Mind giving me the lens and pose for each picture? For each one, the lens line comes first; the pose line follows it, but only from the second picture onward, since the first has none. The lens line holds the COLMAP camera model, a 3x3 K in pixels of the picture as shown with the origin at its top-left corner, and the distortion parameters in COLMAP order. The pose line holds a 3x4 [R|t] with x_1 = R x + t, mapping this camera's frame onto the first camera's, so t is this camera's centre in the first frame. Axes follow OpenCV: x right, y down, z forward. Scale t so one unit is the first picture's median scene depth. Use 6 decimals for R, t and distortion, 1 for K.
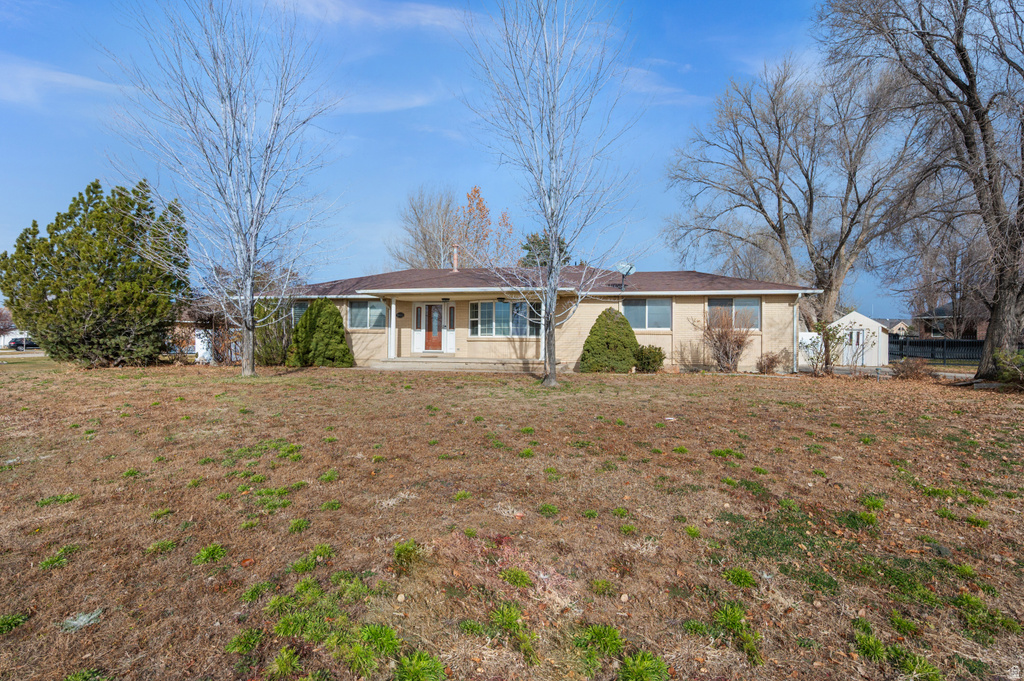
lens RADIAL K [[509.8, 0, 509.1], [0, 509.8, 336.7], [0, 0, 1]] dist [0.000301, -0.000308]
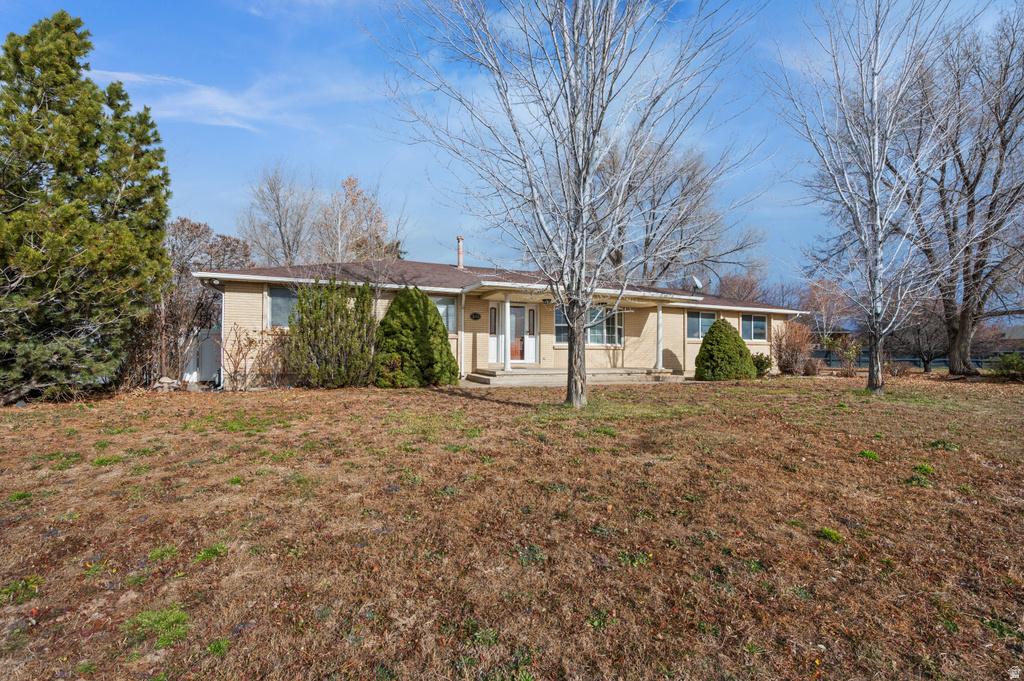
lens RADIAL K [[473.2, 0, 514.8], [0, 473.2, 342.7], [0, 0, 1]] dist [-0.002196, -0.000094]
pose [[0.815681, 0.009087, 0.578431, -0.633589], [-0.009228, 0.999954, -0.002696, 0.000049], [-0.578429, -0.003138, 0.815727, 0.375168]]
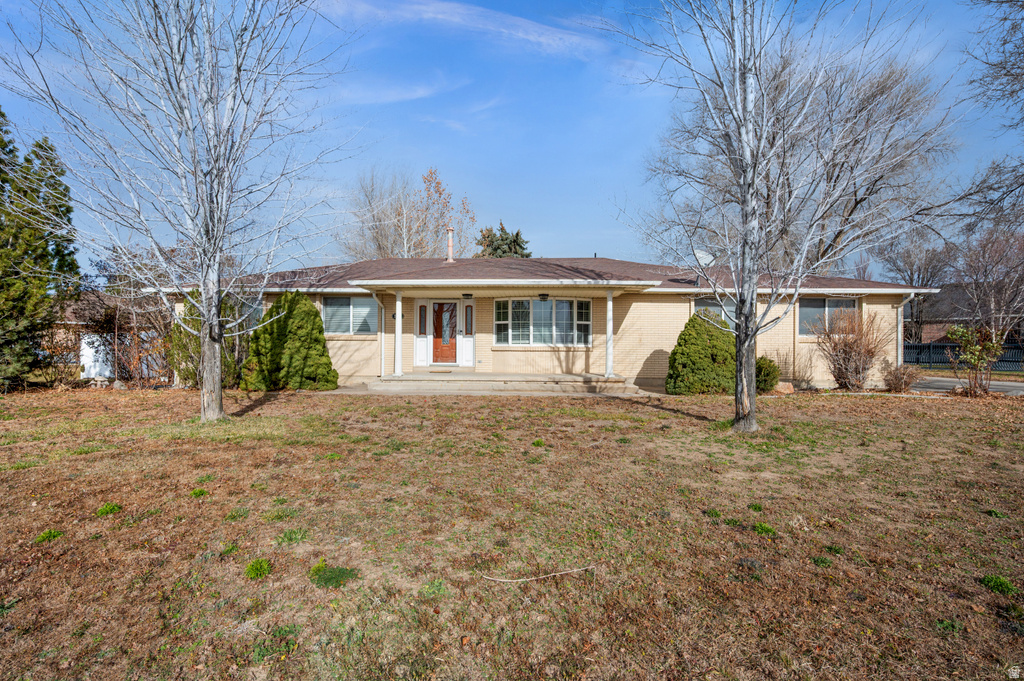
lens RADIAL K [[509.8, 0, 513.7], [0, 509.8, 345.2], [0, 0, 1]] dist [0.000301, -0.000308]
pose [[0.985667, -0.003764, 0.168661, -0.183748], [0.001324, 0.999893, 0.014580, -0.011121], [-0.168698, -0.014148, 0.985566, 0.250475]]
